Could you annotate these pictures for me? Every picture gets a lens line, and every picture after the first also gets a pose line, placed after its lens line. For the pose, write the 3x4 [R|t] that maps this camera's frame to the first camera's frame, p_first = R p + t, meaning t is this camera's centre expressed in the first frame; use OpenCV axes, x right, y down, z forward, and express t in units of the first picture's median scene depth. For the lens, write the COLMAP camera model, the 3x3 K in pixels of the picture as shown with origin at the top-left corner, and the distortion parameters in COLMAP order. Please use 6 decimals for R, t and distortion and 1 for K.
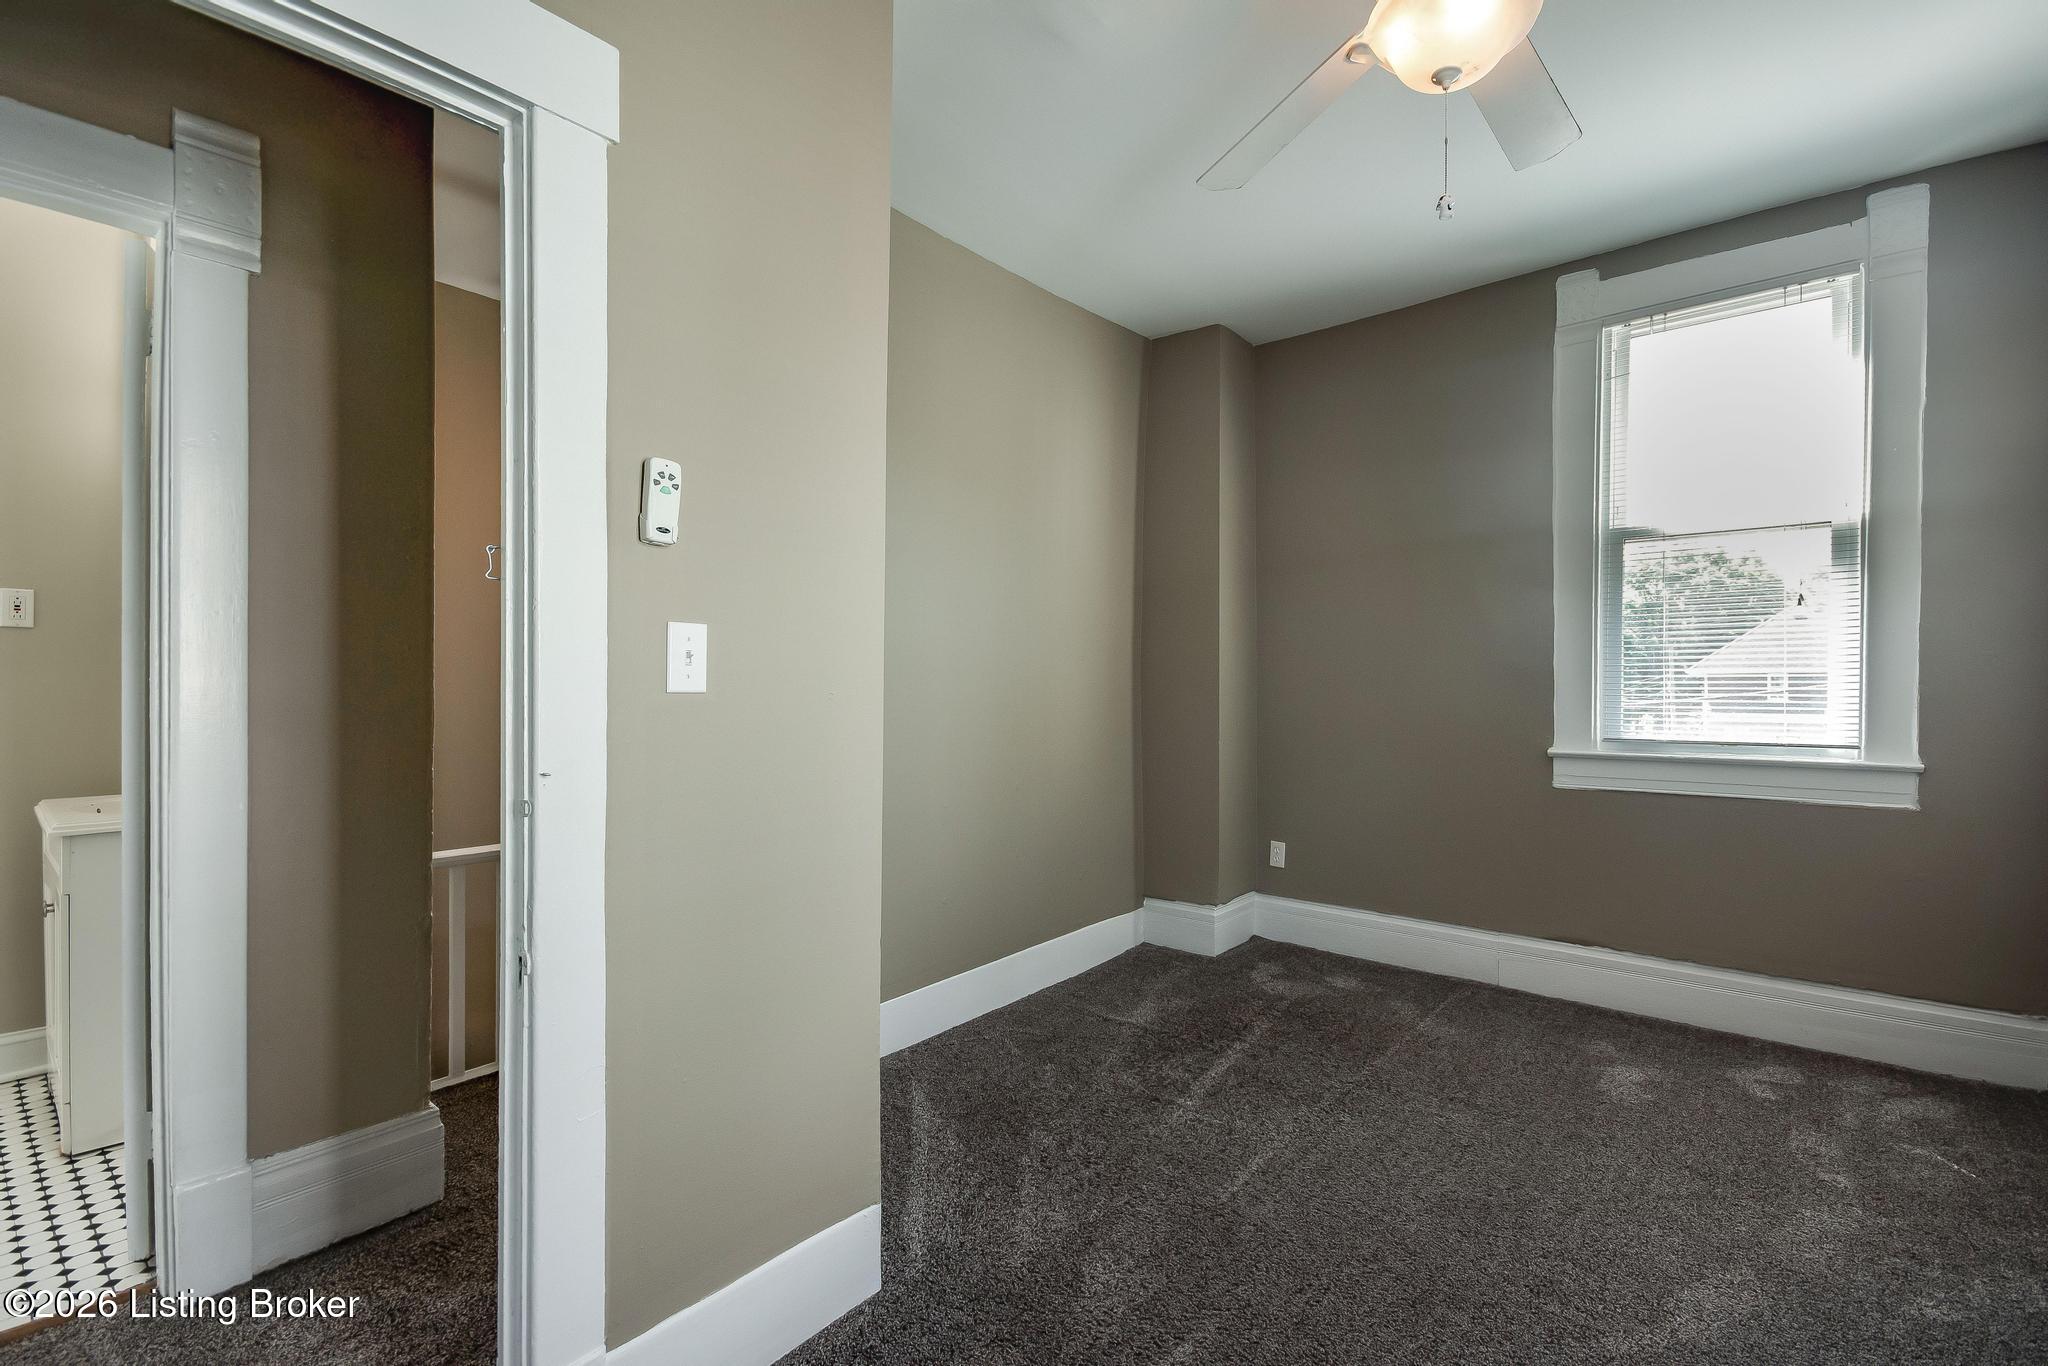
lens RADIAL K [[903.2, 0, 1041.7], [0, 903.2, 678.0], [0, 0, 1]] dist [-0.001574, -0.001061]
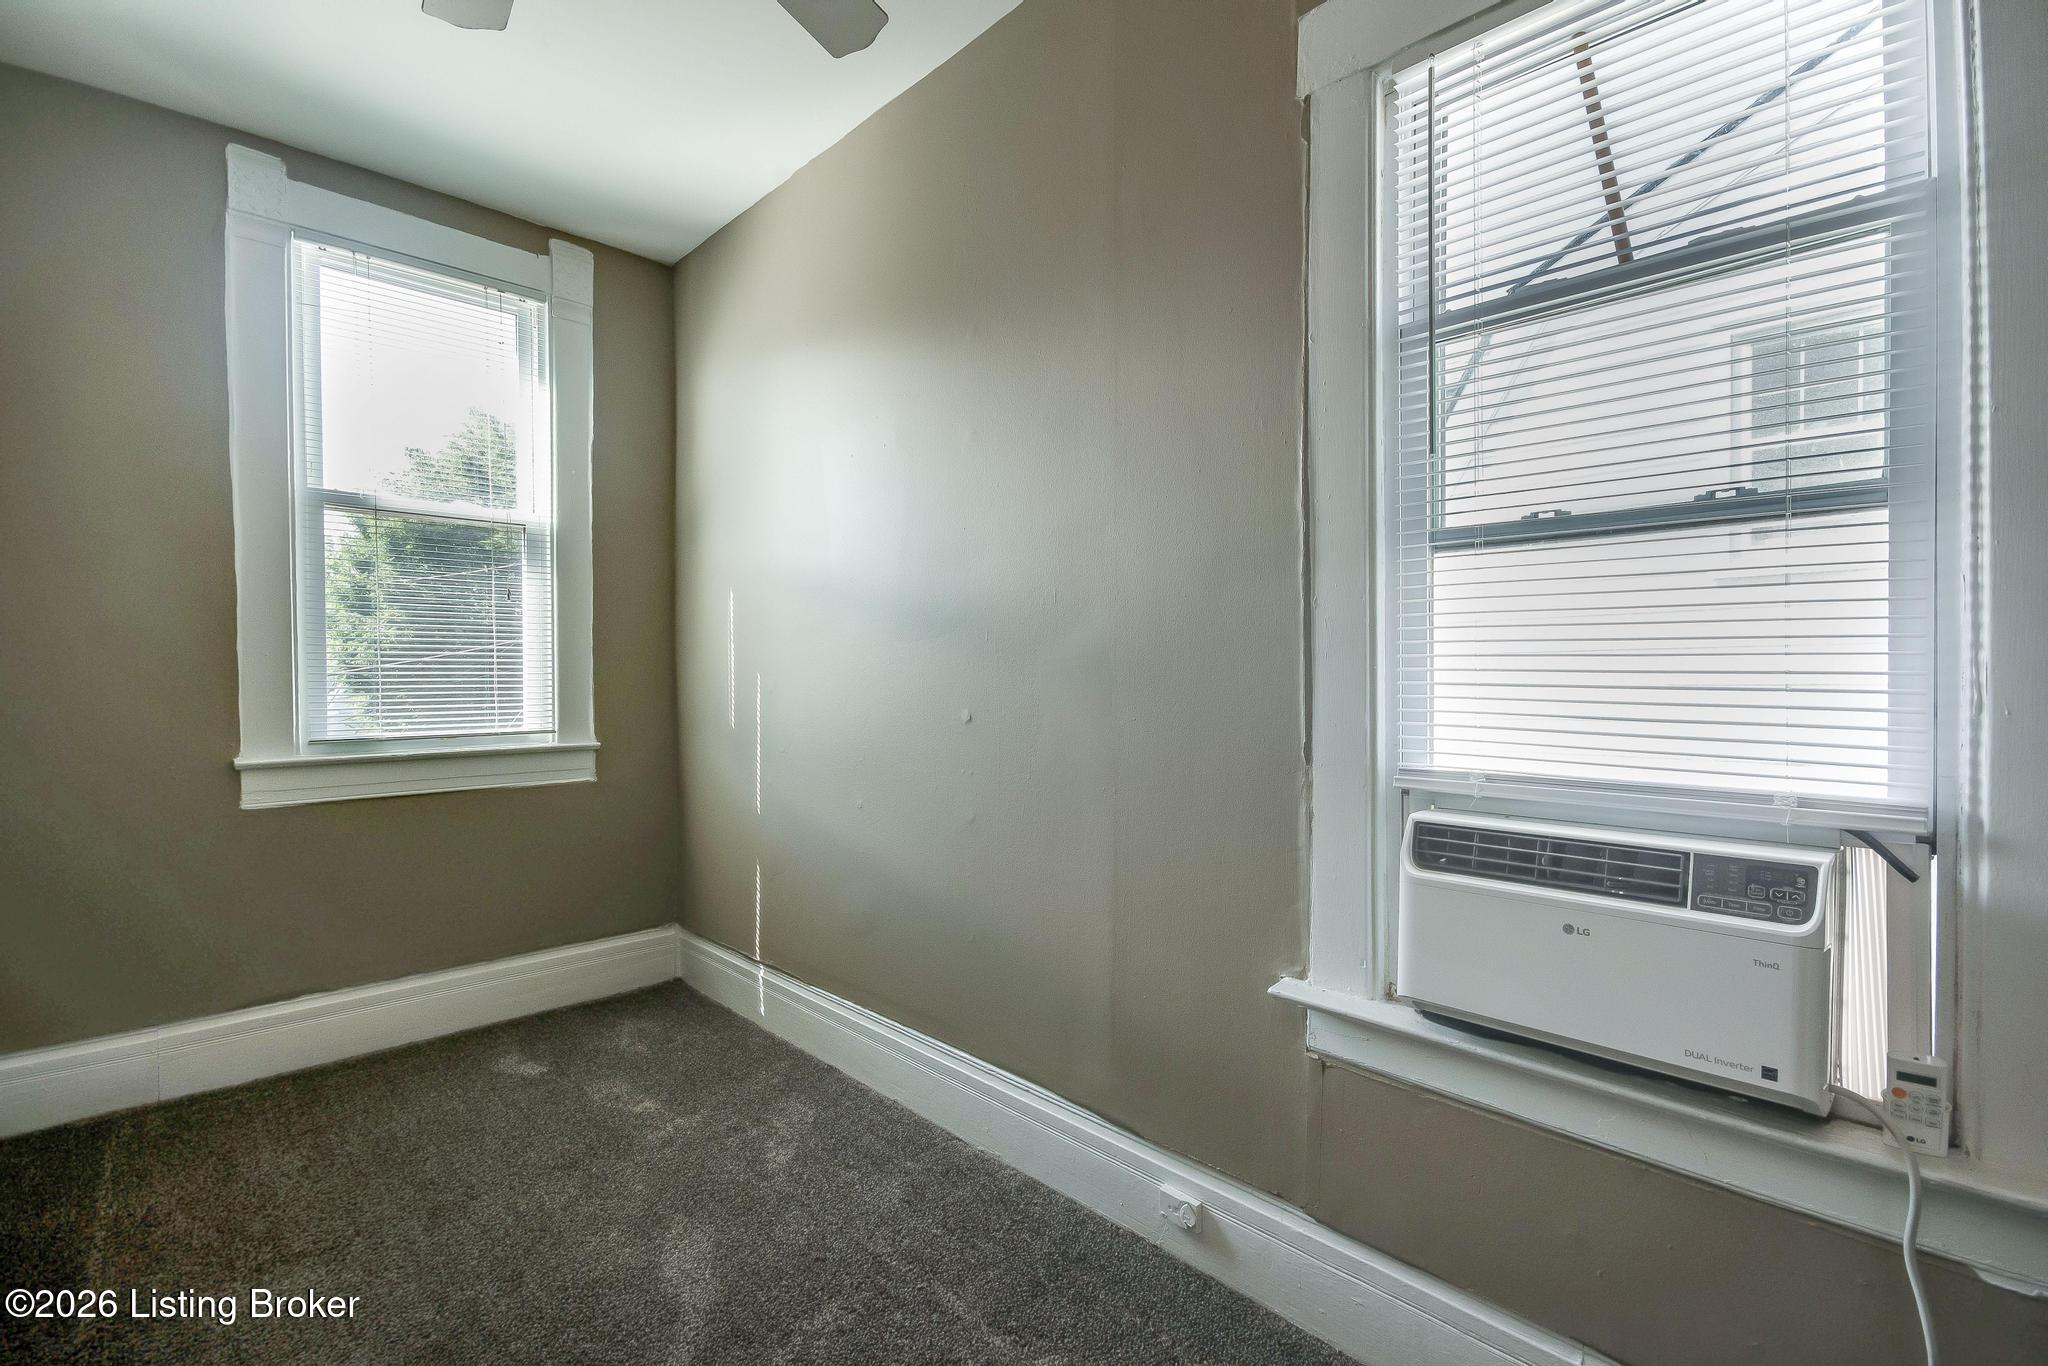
lens RADIAL K [[909.9, 0, 1020.9], [0, 909.9, 690.7], [0, 0, 1]] dist [0.000096, -0.000400]
pose [[0.105445, -0.012352, 0.994348, -0.149208], [-0.001005, 0.999921, 0.012528, 0.011042], [-0.994425, -0.002321, 0.105424, 0.295988]]
